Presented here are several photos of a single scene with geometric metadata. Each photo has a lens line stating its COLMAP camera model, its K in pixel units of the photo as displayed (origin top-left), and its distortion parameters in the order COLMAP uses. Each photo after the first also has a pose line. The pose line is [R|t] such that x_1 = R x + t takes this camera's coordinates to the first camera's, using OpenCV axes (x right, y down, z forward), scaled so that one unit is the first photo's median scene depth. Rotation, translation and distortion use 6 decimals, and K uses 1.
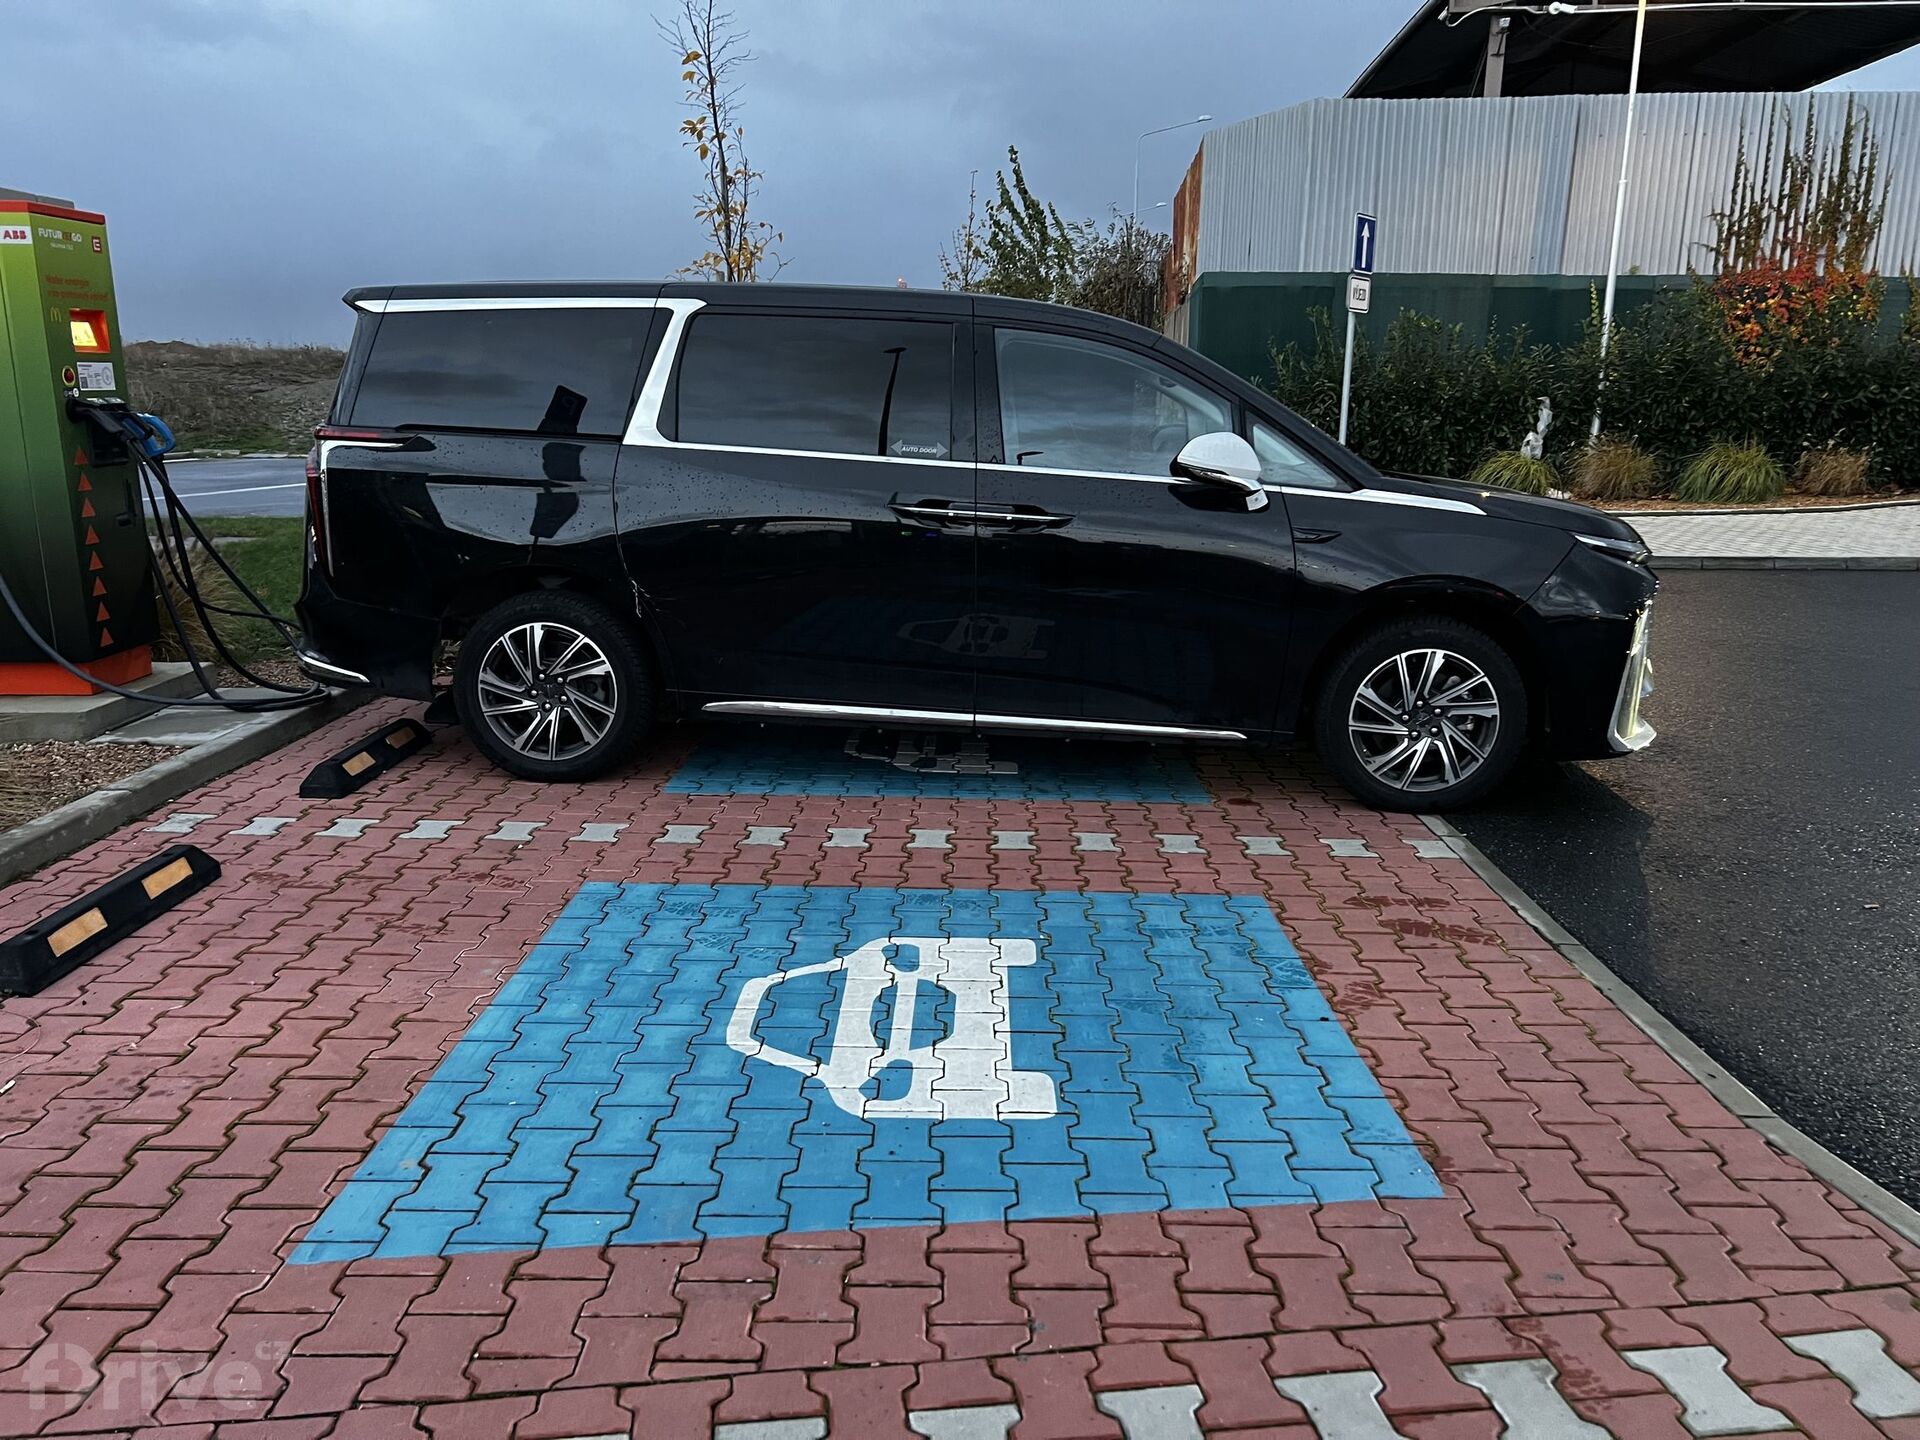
lens RADIAL K [[1429.2, 0, 928.8], [0, 1429.2, 737.1], [0, 0, 1]] dist [0.025871, -0.023327]
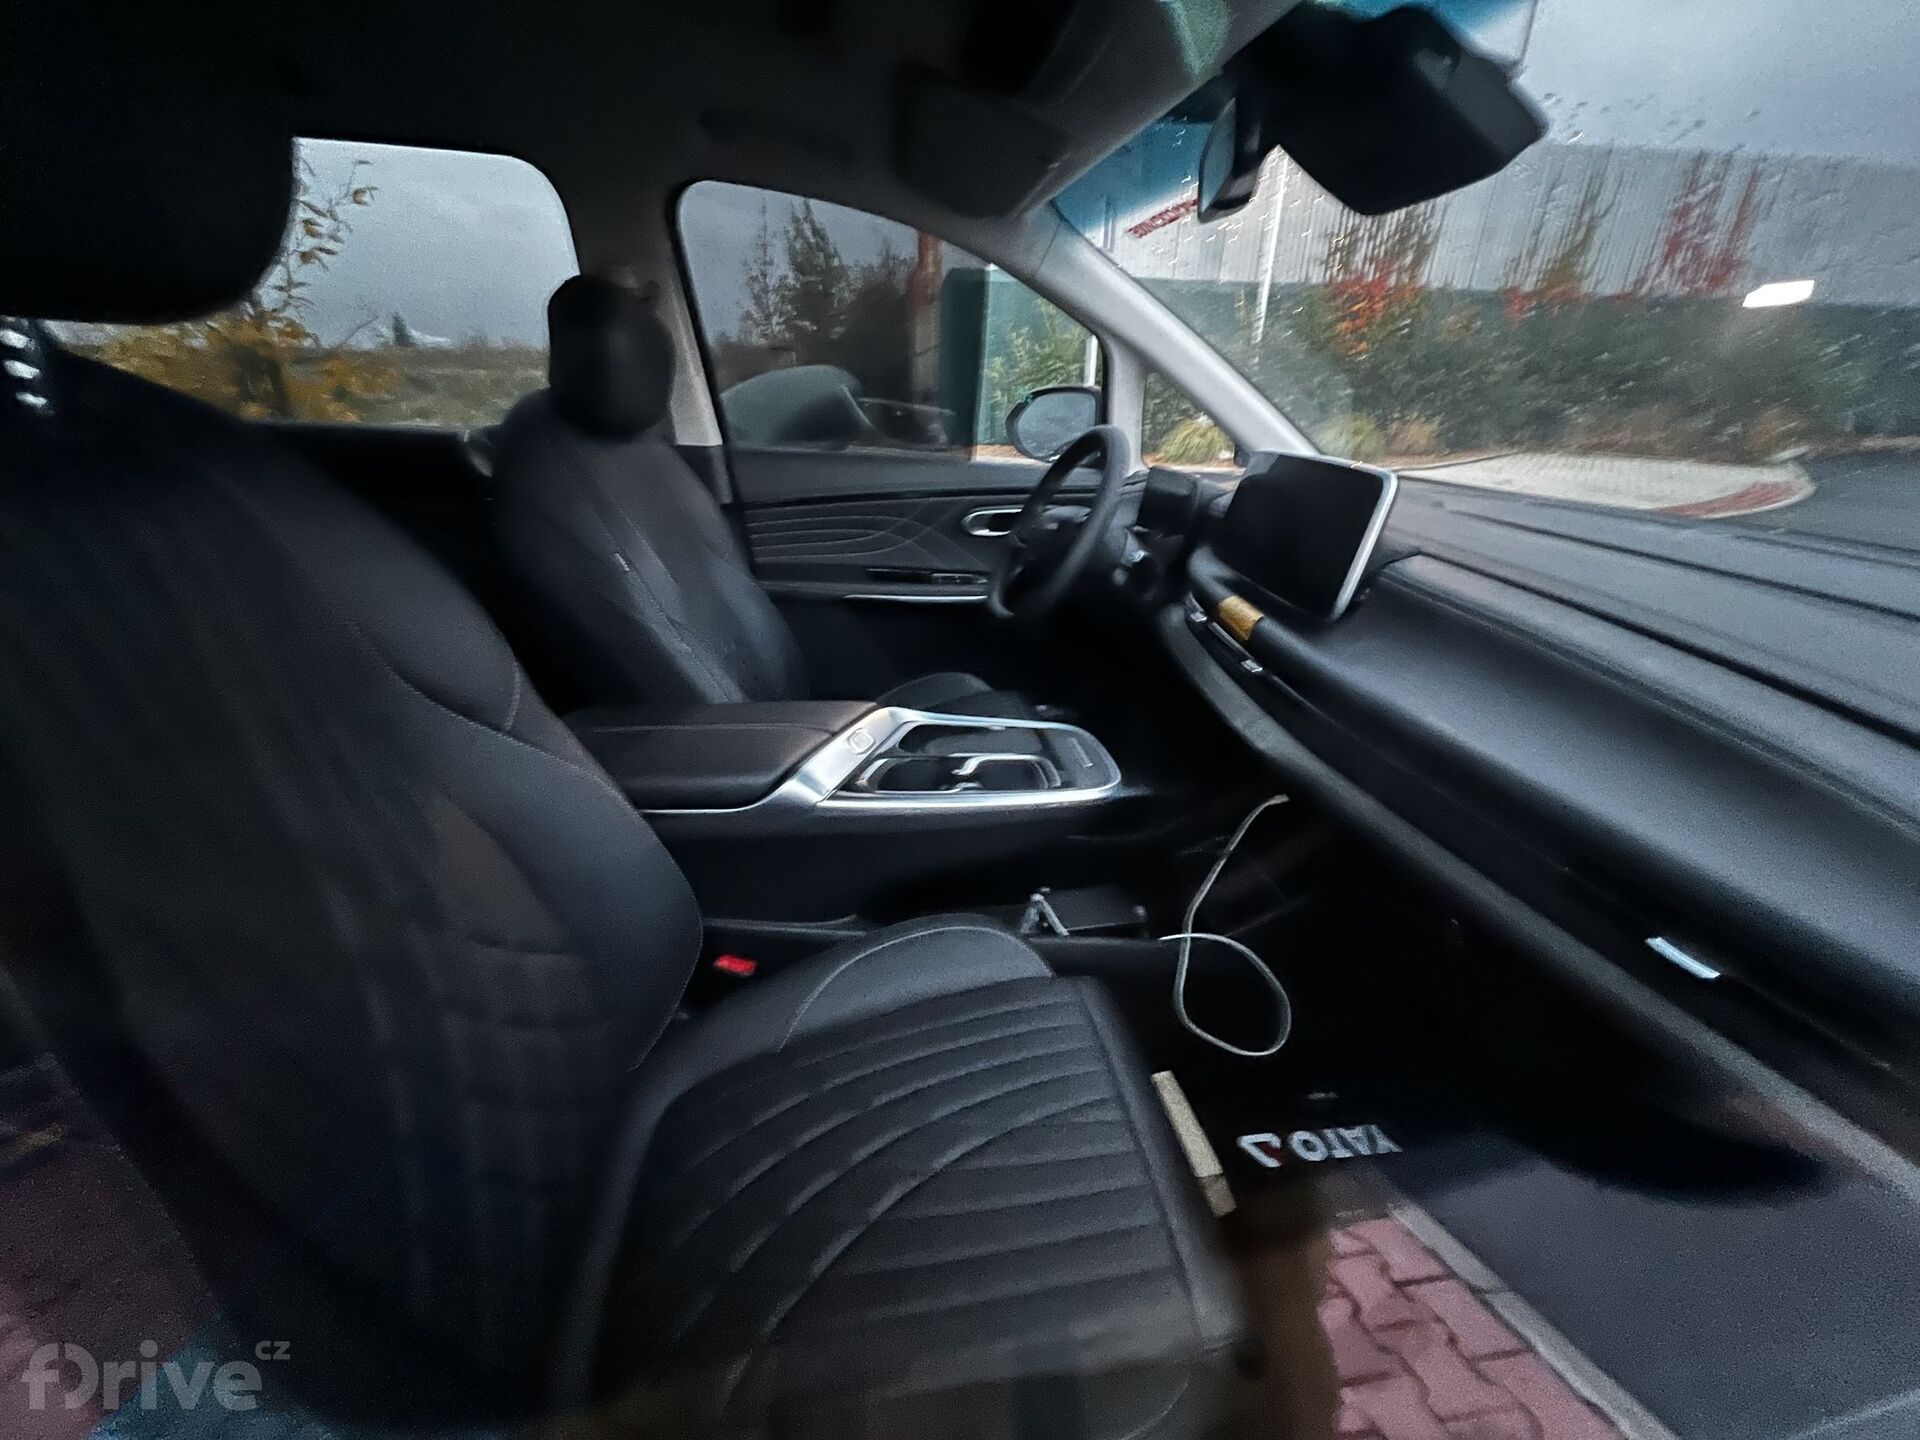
lens RADIAL K [[761.7, 0, 954.4], [0, 761.7, 719.8], [0, 0, 1]] dist [-0.000192, 0.000010]
pose [[0.976598, -0.080797, 0.199319, 0.035093], [0.044342, 0.982483, 0.181000, -0.065126], [-0.210452, -0.167926, 0.963074, 0.323597]]
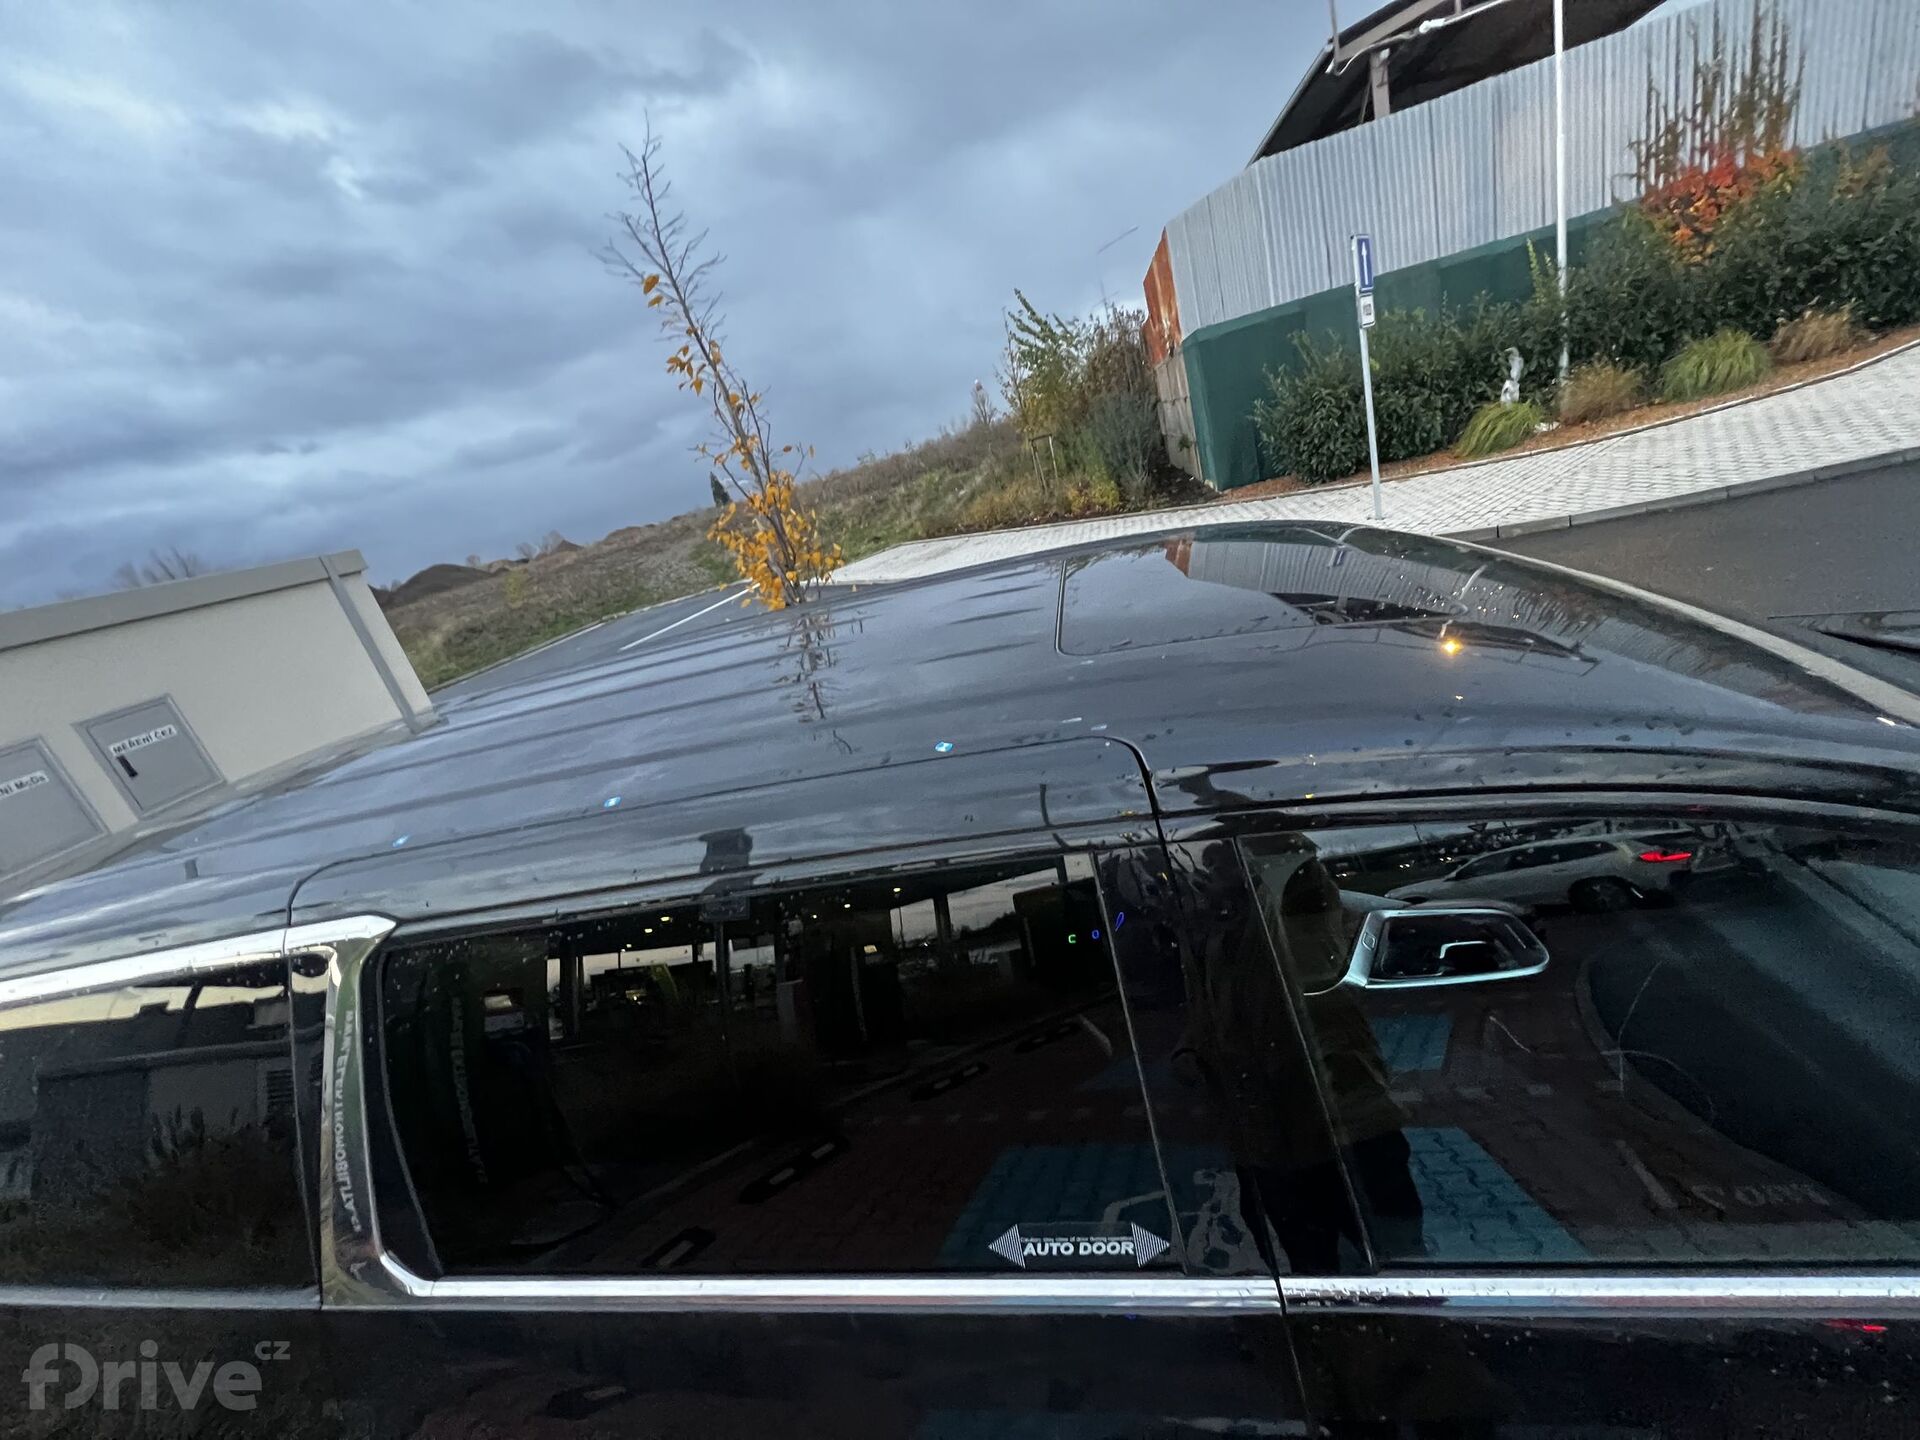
lens RADIAL K [[761.7, 0, 955.4], [0, 761.7, 719.2], [0, 0, 1]] dist [-0.000192, 0.000010]
pose [[0.959542, -0.237192, -0.151723, 0.006723], [0.252109, 0.963705, 0.087832, -0.108691], [0.125383, -0.122529, 0.984513, 0.273189]]
